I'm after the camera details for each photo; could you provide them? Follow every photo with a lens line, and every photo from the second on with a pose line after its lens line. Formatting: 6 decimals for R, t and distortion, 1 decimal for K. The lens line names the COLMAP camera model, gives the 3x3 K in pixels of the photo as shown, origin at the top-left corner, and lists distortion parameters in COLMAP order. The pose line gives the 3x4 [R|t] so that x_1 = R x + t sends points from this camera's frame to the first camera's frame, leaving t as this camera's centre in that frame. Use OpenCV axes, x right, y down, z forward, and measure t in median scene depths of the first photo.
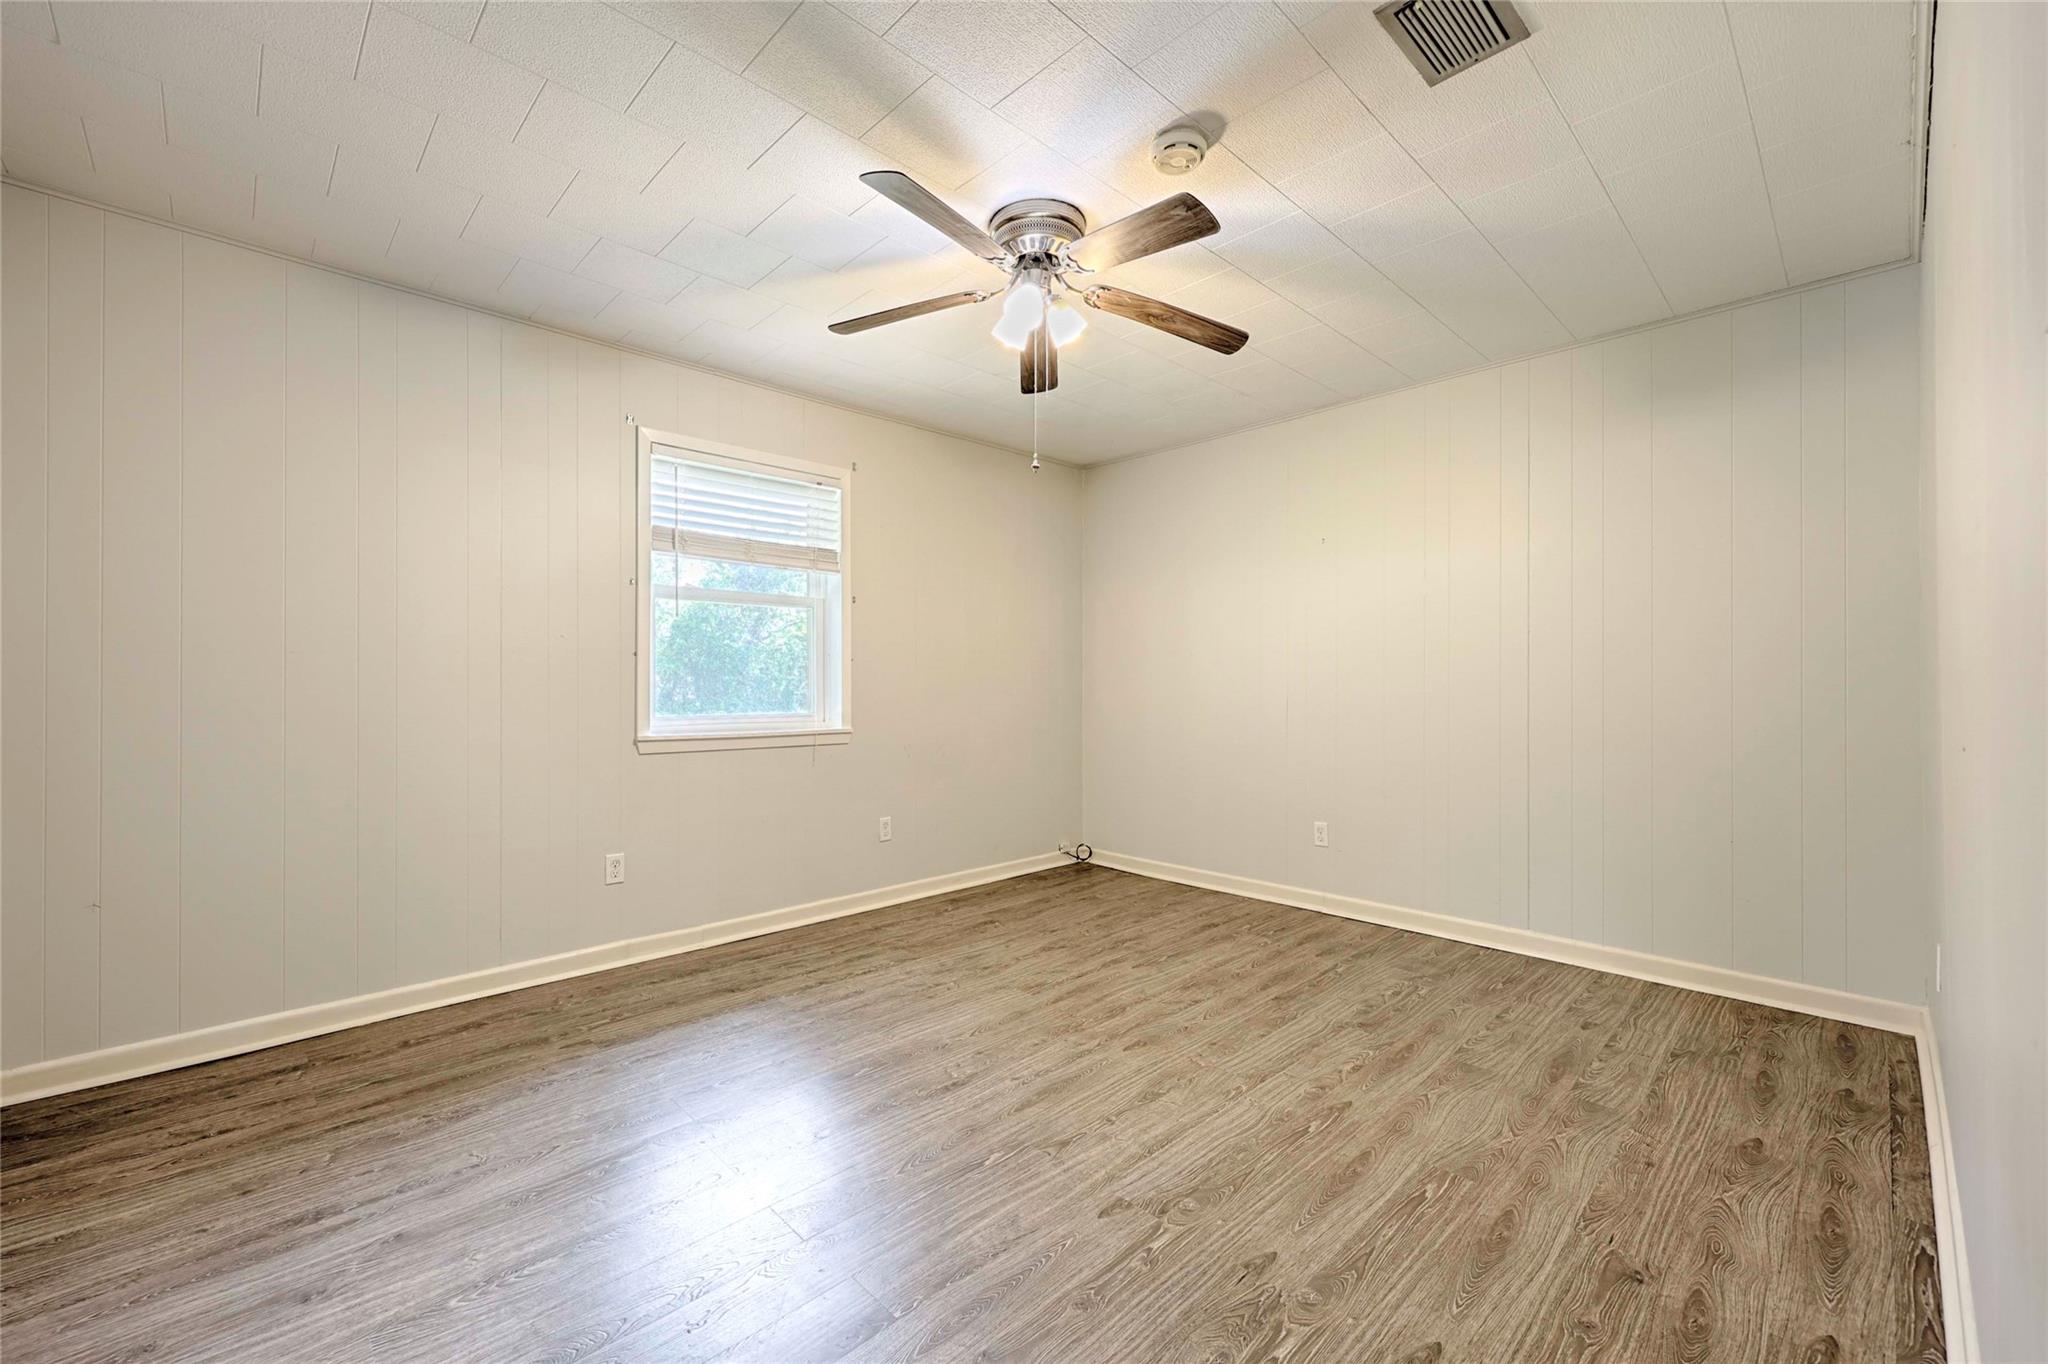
lens RADIAL K [[827.6, 0, 1013.4], [0, 827.6, 685.4], [0, 0, 1]] dist [-0.001268, -0.000514]
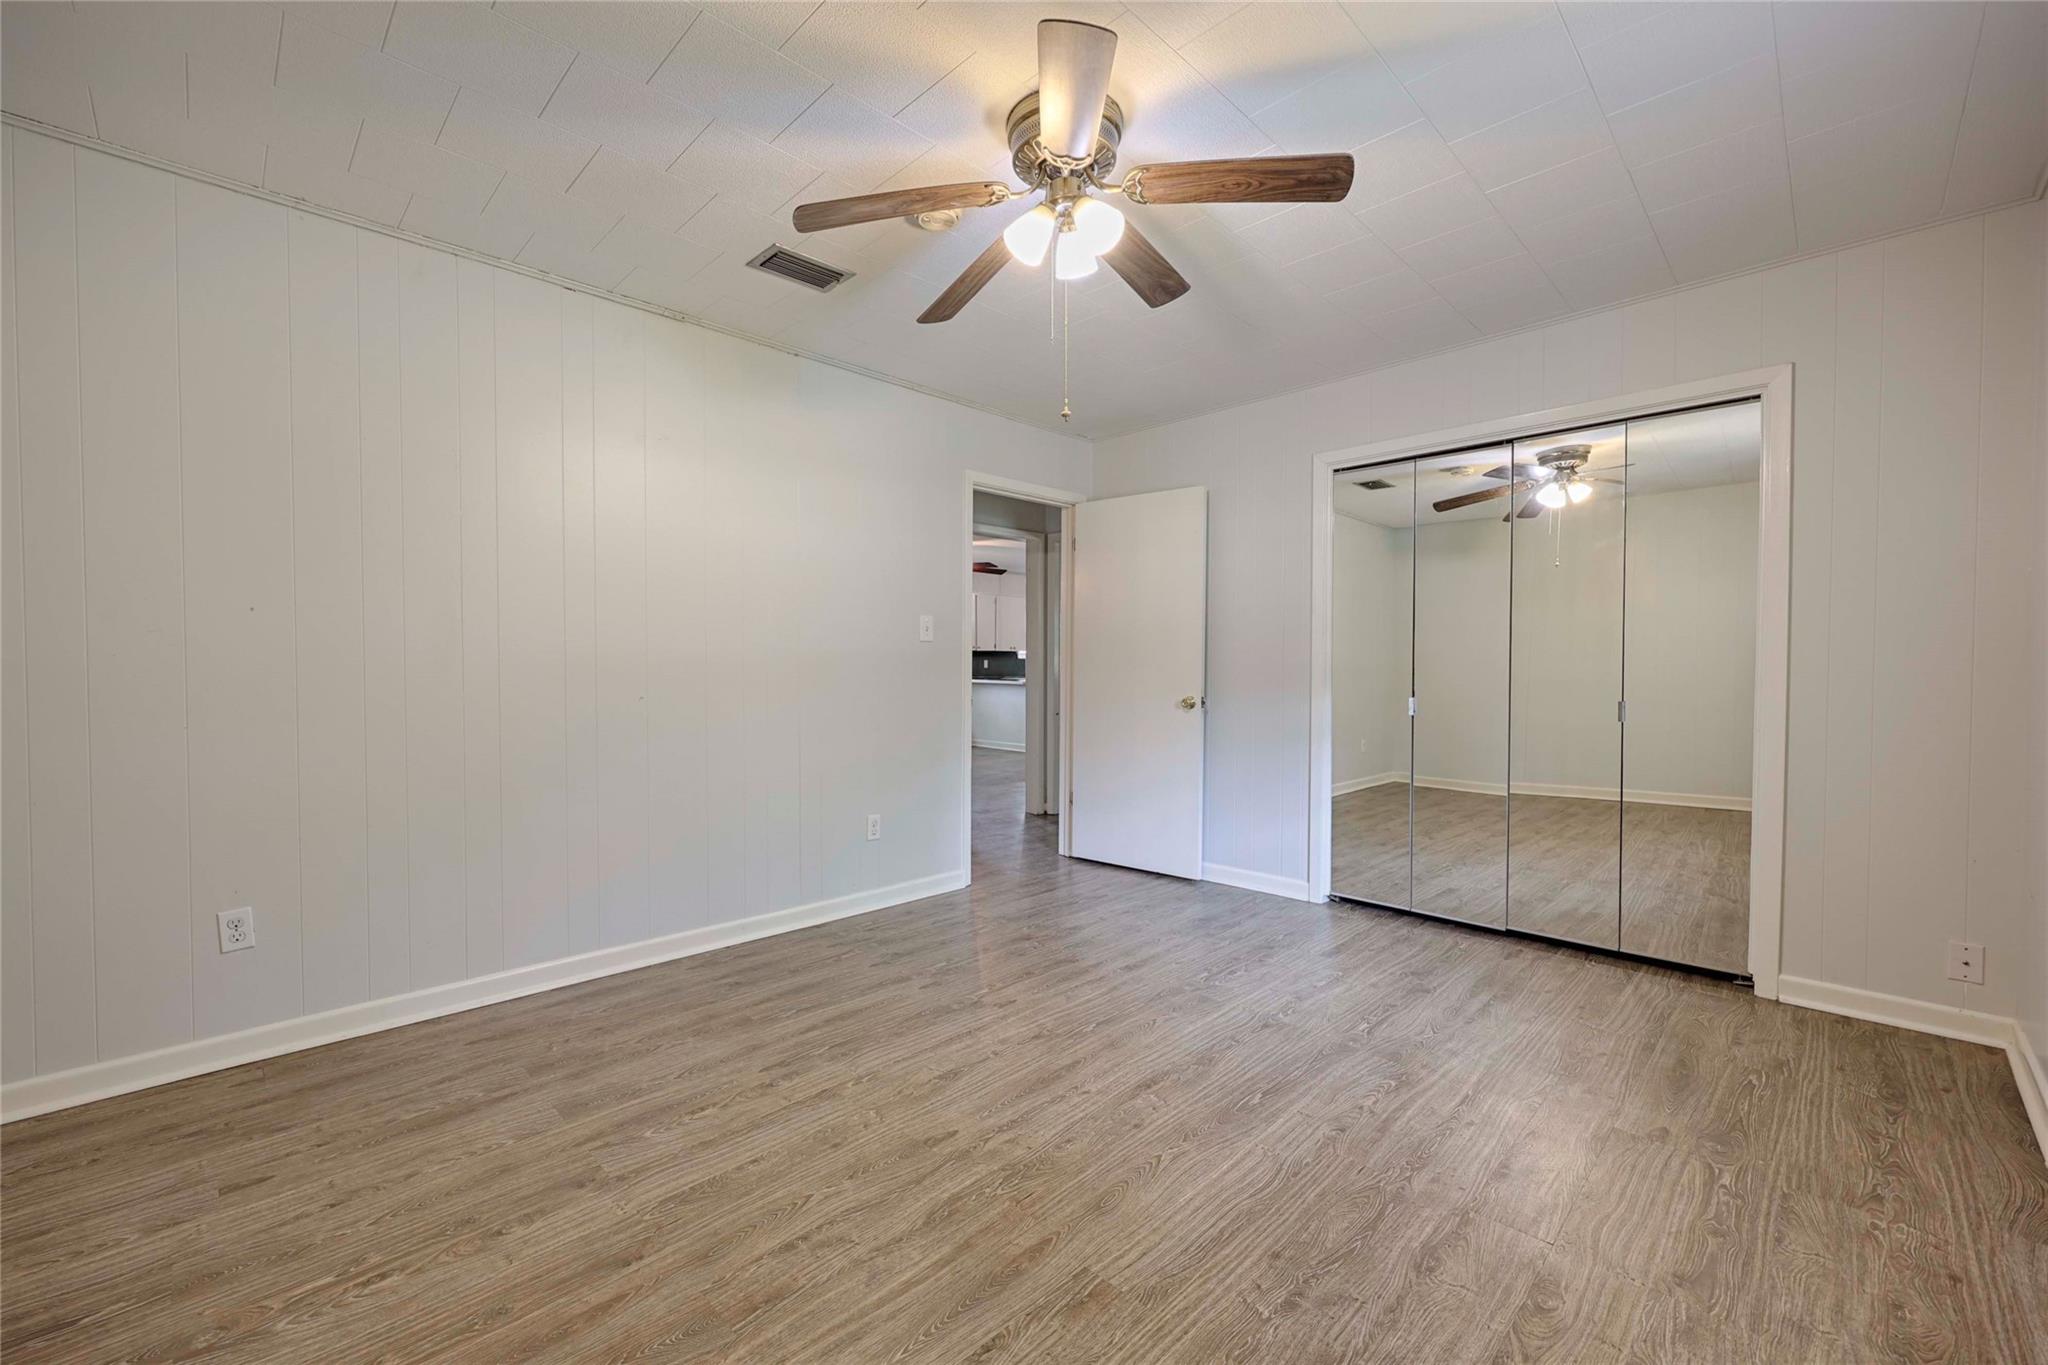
lens RADIAL K [[827.6, 0, 1025.4], [0, 827.6, 670.8], [0, 0, 1]] dist [-0.001268, -0.000514]
pose [[-0.999559, 0.001342, -0.029666, 0.098952], [0.001079, 0.999960, 0.008873, -0.009329], [0.029677, 0.008837, -0.999520, 1.948375]]
